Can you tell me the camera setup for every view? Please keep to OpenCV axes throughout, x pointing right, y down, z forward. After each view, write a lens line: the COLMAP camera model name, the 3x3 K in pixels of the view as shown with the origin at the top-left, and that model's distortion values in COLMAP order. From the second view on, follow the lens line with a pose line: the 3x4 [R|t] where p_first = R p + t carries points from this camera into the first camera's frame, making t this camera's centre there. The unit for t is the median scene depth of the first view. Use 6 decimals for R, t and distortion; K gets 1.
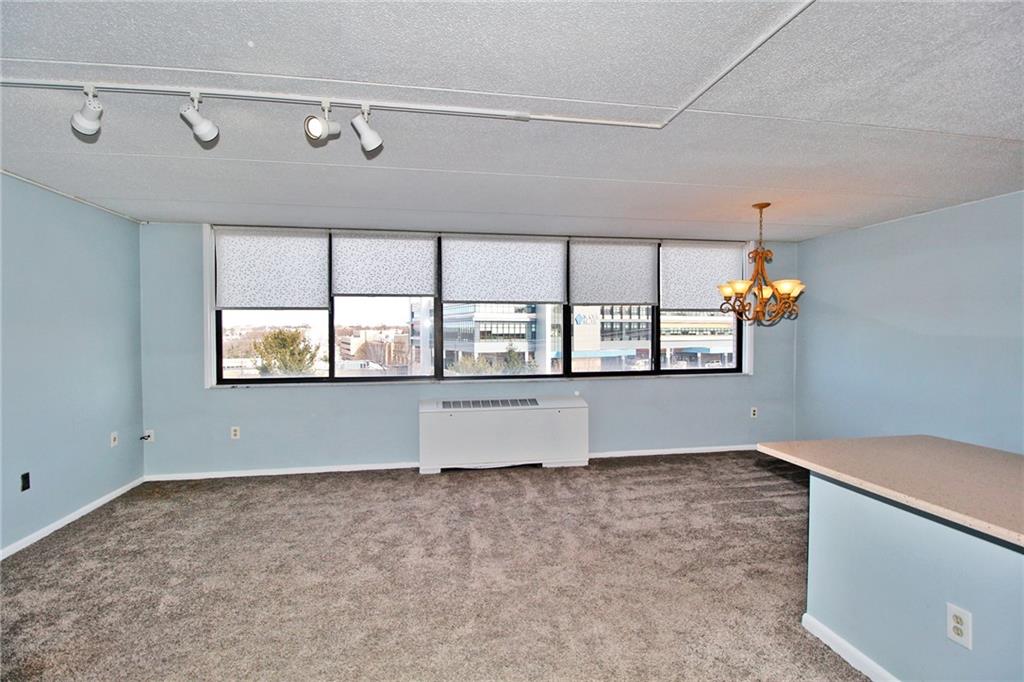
lens RADIAL K [[475.3, 0, 508.4], [0, 475.3, 342.4], [0, 0, 1]] dist [-0.003378, -0.008800]
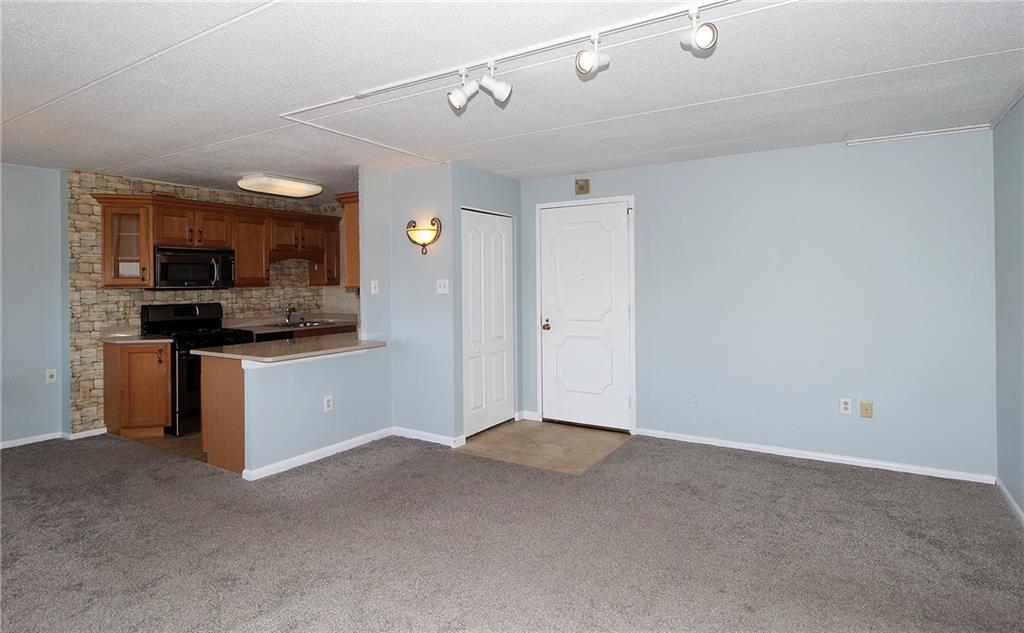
lens RADIAL K [[548.8, 0, 517.7], [0, 548.8, 283.5], [0, 0, 1]] dist [-0.011261, -0.006885]
pose [[-0.759912, 0.005883, 0.650000, -0.521736], [0.027082, 0.999377, 0.022616, -0.012431], [-0.649462, 0.034790, -0.759598, 0.816704]]
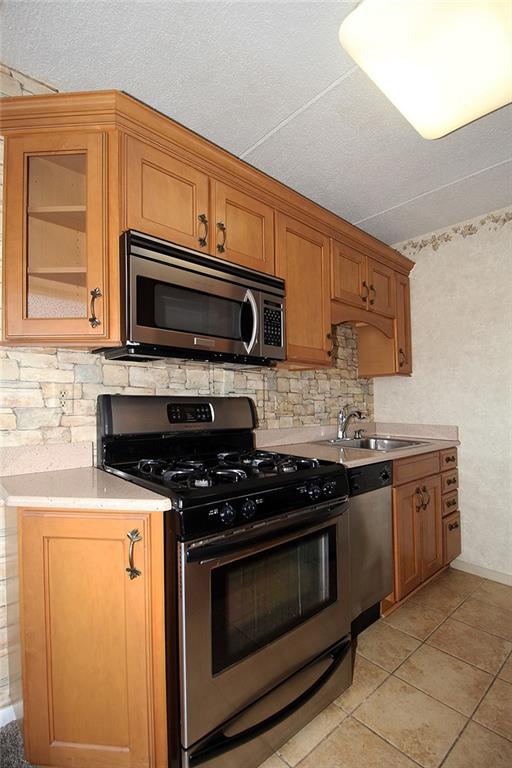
lens RADIAL K [[356.5, 0, 252.9], [0, 356.5, 398.0], [0, 0, 1]] dist [-0.003378, -0.008800]
pose [[-0.535295, 0.021050, 0.844403, 0.442981], [0.028093, 0.999580, -0.007109, 0.043542], [-0.844198, 0.019916, -0.535661, 0.528478]]
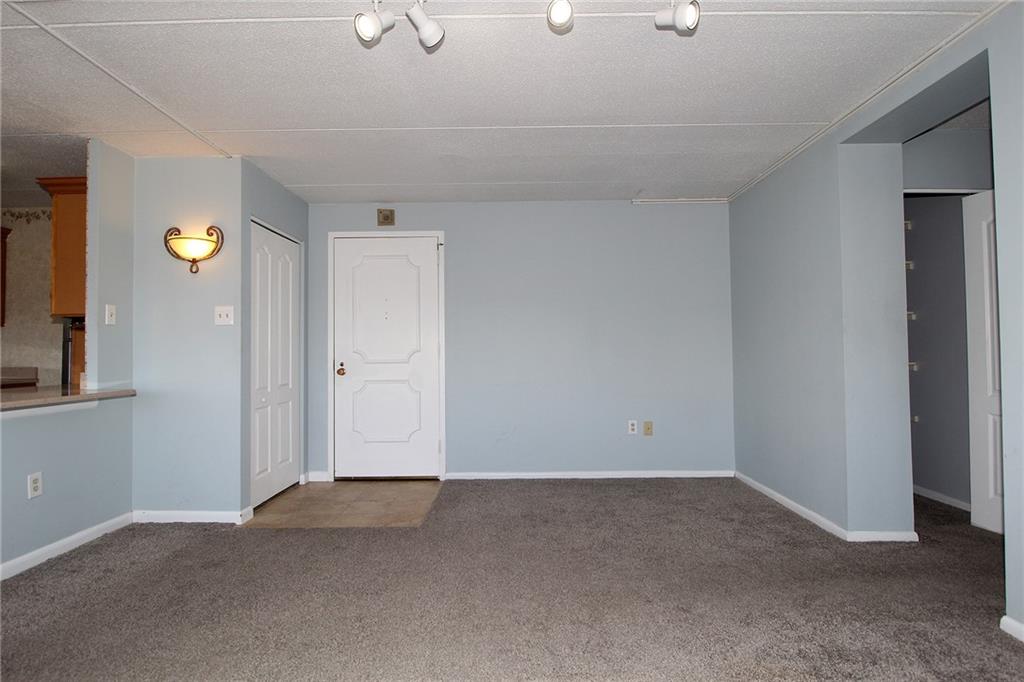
lens RADIAL K [[520.4, 0, 517.1], [0, 520.4, 344.8], [0, 0, 1]] dist [-0.003481, -0.008560]
pose [[-0.987601, 0.013257, 0.156425, -0.291476], [0.015613, 0.999782, 0.013839, 0.047952], [-0.156208, 0.016109, -0.987593, 0.802843]]
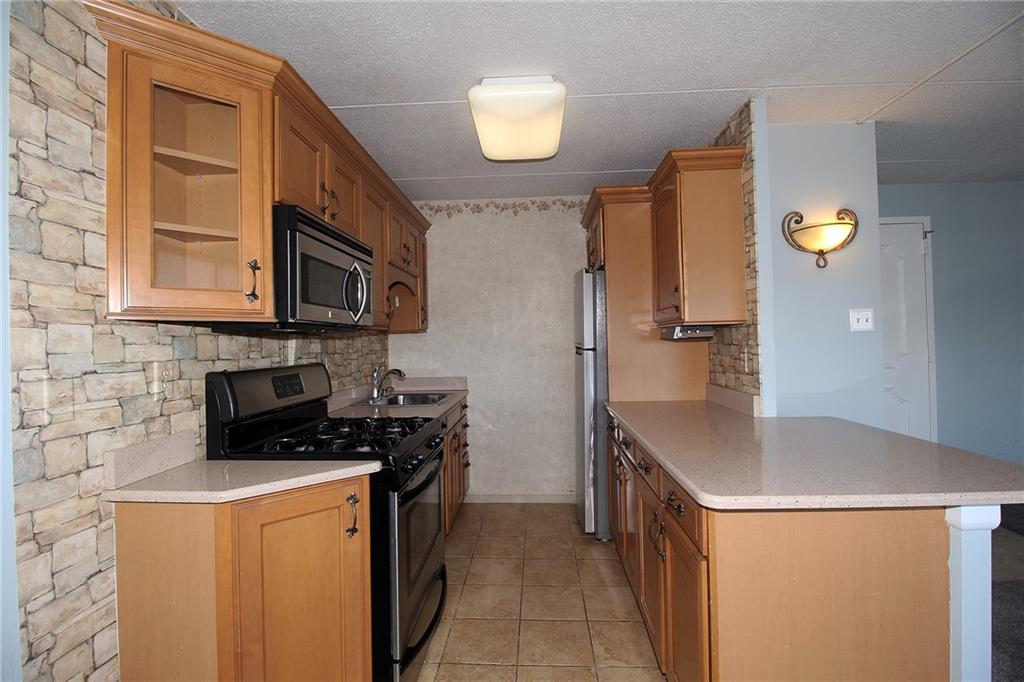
lens RADIAL K [[475.3, 0, 509.3], [0, 475.3, 338.9], [0, 0, 1]] dist [-0.003378, -0.008800]
pose [[-0.975339, 0.022238, 0.219587, 0.479906], [0.027637, 0.999386, 0.021542, 0.009919], [-0.218973, 0.027080, -0.975355, 0.755454]]
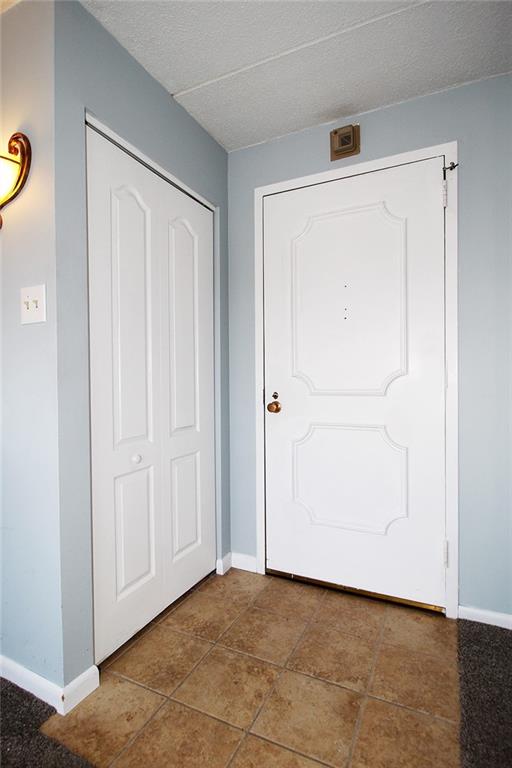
lens RADIAL K [[390.3, 0, 247.1], [0, 390.3, 377.5], [0, 0, 1]] dist [-0.003481, -0.008560]
pose [[-0.805903, 0.010437, 0.591956, -0.065401], [0.025701, 0.999519, 0.017367, 0.061933], [-0.591490, 0.029210, -0.805783, 0.293040]]
